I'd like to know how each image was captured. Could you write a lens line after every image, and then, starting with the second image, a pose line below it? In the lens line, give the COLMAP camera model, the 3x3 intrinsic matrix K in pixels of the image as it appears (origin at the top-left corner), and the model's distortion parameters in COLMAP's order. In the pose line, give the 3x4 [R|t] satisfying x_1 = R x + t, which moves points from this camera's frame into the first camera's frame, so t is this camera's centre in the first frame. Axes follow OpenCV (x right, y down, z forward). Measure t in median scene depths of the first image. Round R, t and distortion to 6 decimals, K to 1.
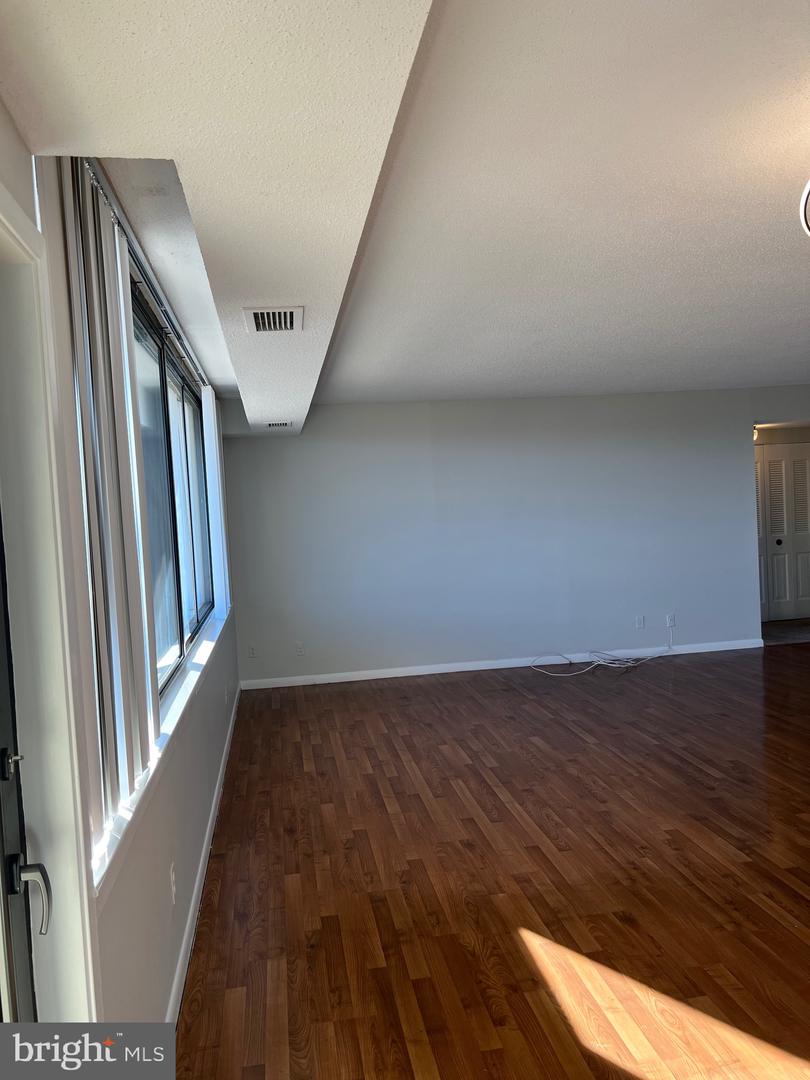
lens RADIAL K [[813.7, 0, 402.0], [0, 813.7, 542.2], [0, 0, 1]] dist [0.049625, -0.059515]
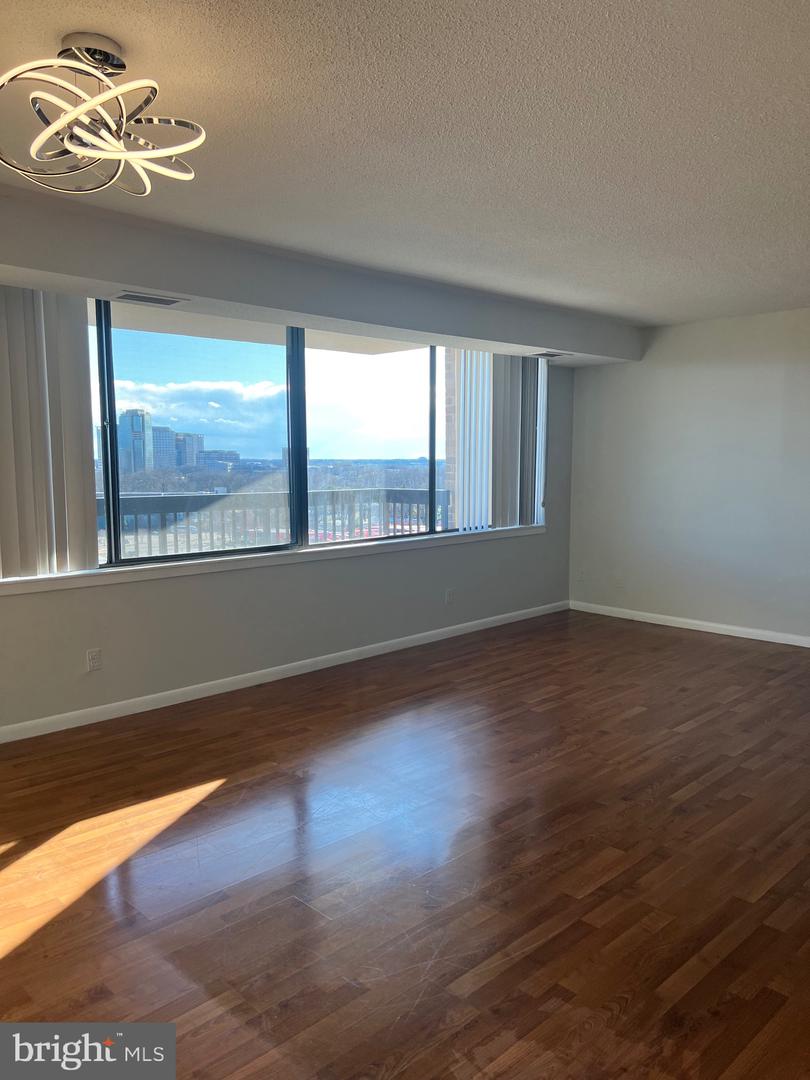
lens RADIAL K [[813.7, 0, 409.1], [0, 813.7, 540.5], [0, 0, 1]] dist [0.049625, -0.059515]
pose [[0.586904, 0.139590, -0.797532, 0.762136], [-0.067528, 0.990033, 0.123588, -0.035112], [0.806835, -0.018679, 0.590481, 0.307120]]
